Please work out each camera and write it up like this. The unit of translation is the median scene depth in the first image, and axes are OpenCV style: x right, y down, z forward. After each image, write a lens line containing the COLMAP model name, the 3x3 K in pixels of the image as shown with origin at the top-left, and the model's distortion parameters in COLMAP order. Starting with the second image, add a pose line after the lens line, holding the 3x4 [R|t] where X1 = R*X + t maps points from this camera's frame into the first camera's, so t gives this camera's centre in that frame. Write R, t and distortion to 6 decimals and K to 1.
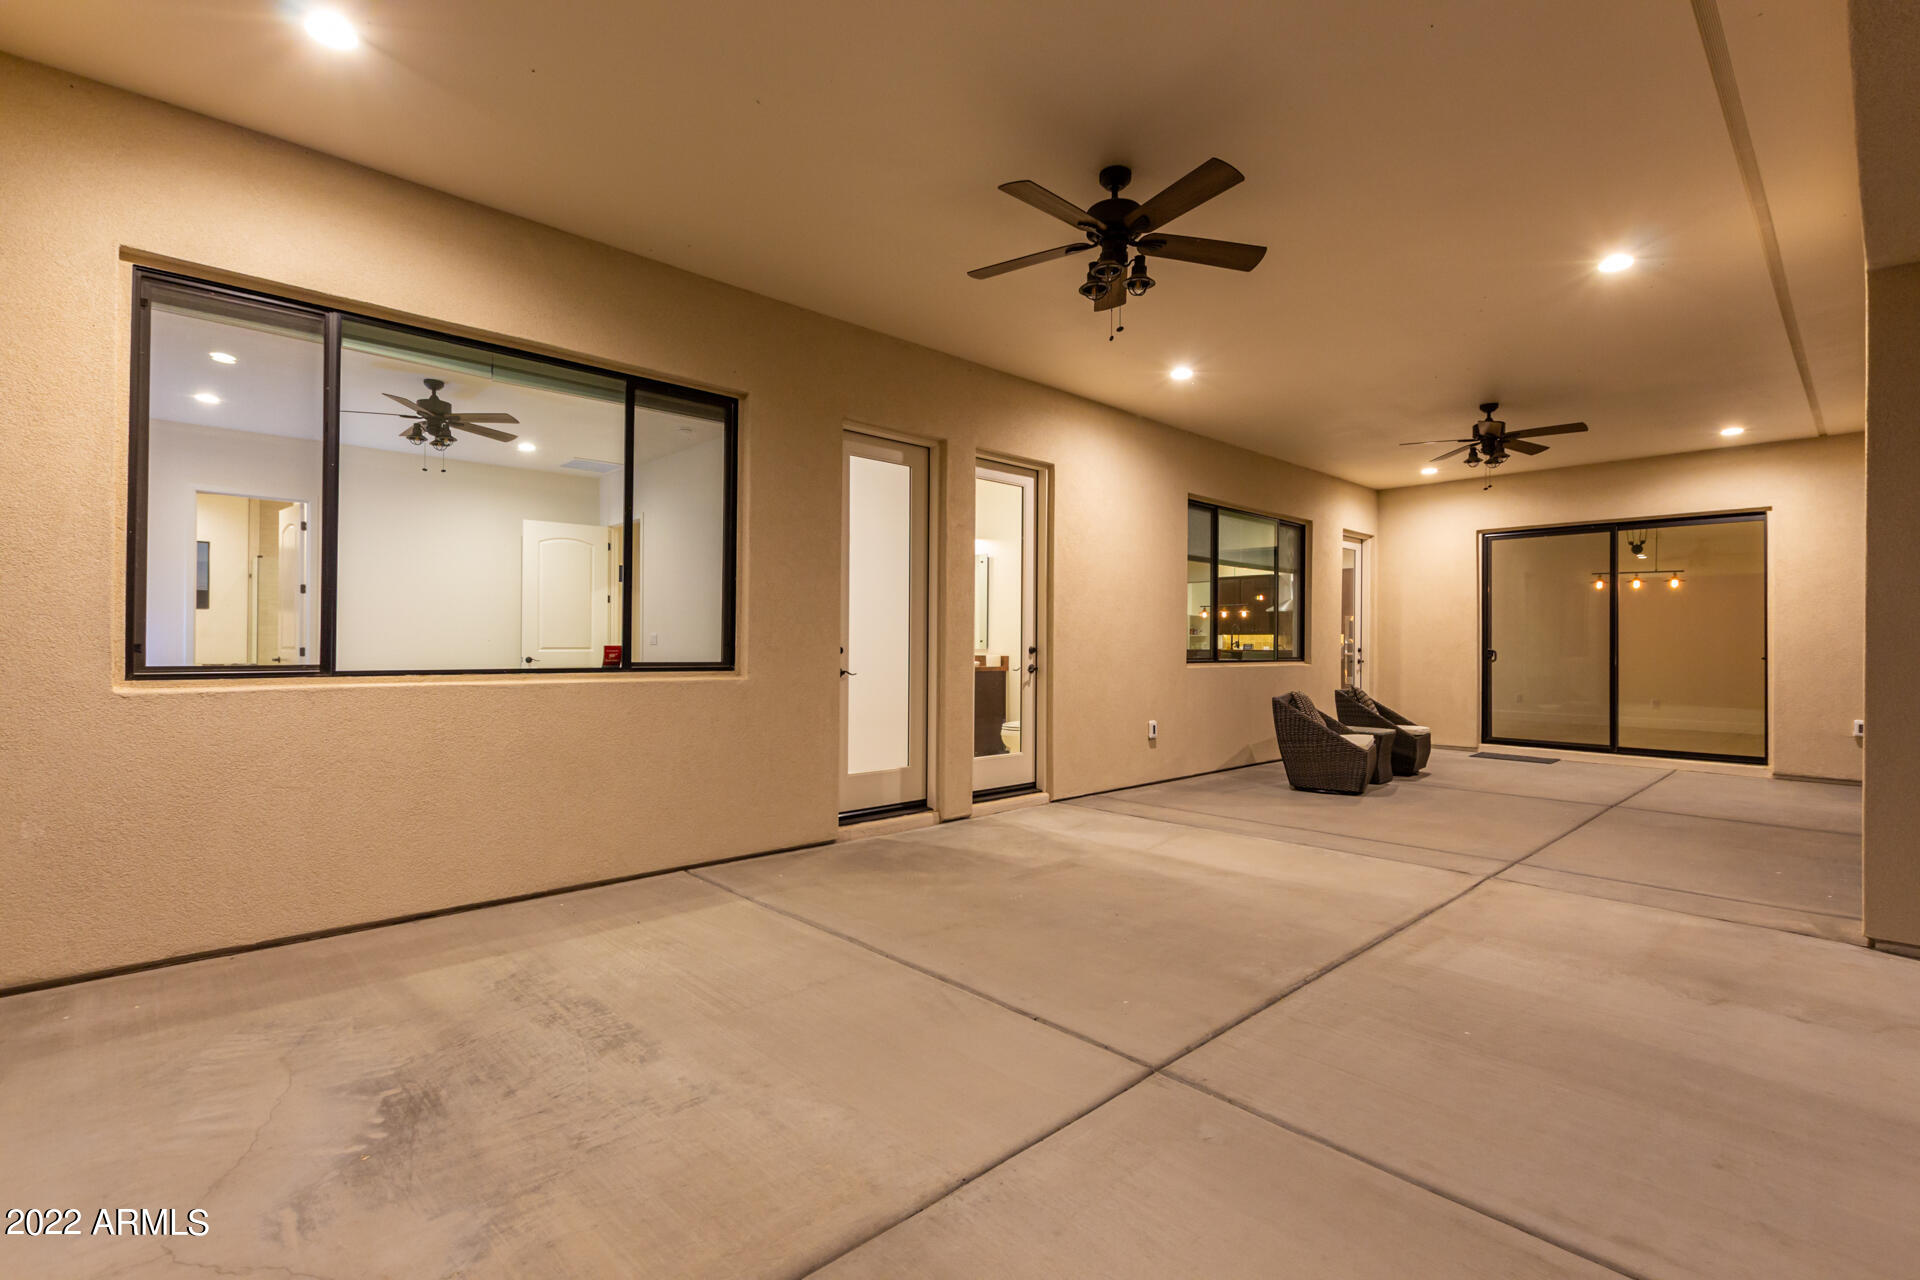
lens RADIAL K [[875.5, 0, 959.8], [0, 875.5, 642.2], [0, 0, 1]] dist [-0.001919, -0.000123]
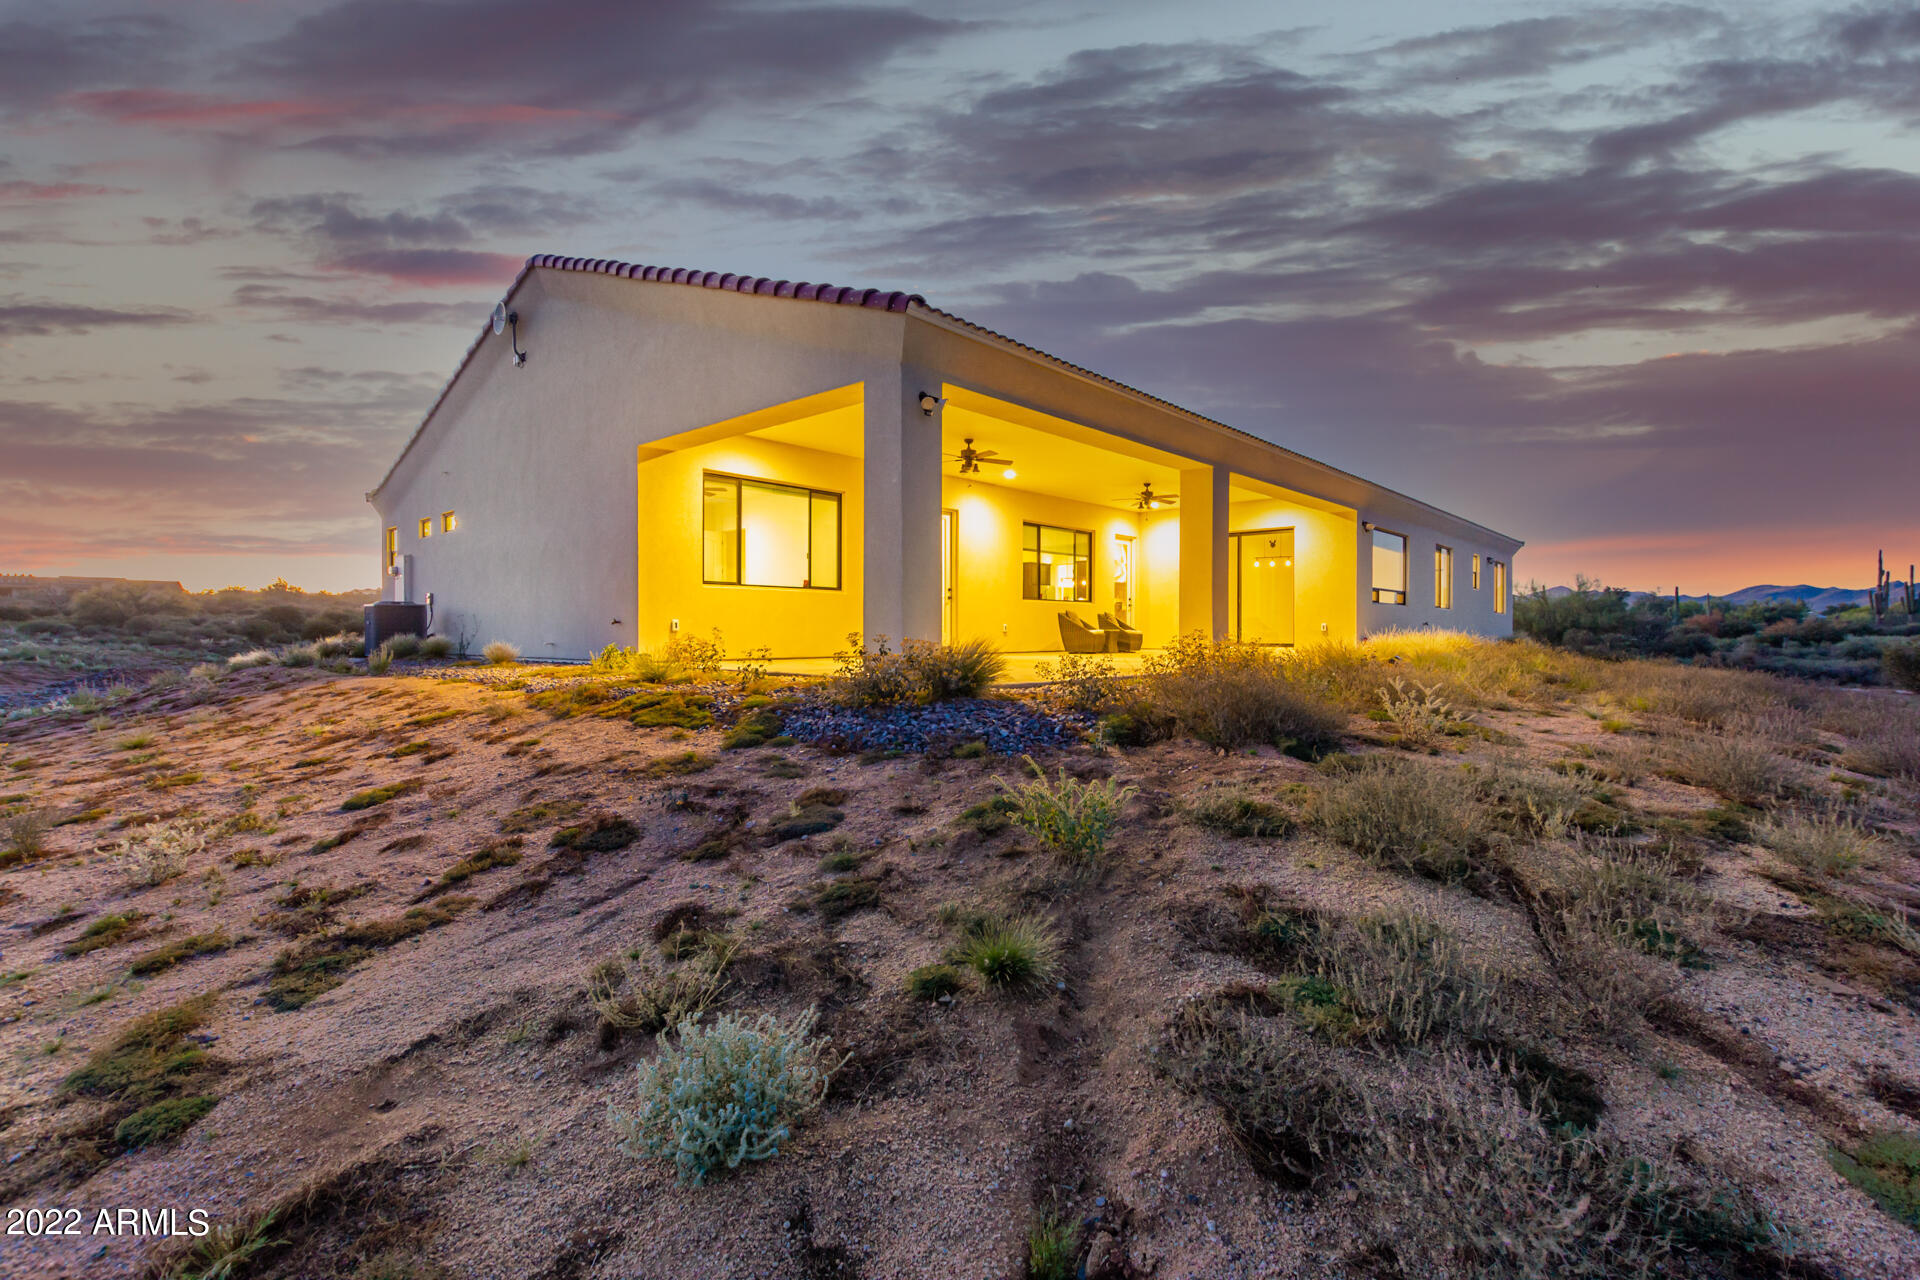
lens RADIAL K [[875.5, 0, 959.6], [0, 875.5, 637.8], [0, 0, 1]] dist [-0.001919, -0.000123]
pose [[0.996525, -0.005086, 0.083137, -0.079855], [0.004144, 0.999925, 0.011503, 0.104699], [-0.083189, -0.011118, 0.996472, -1.252268]]
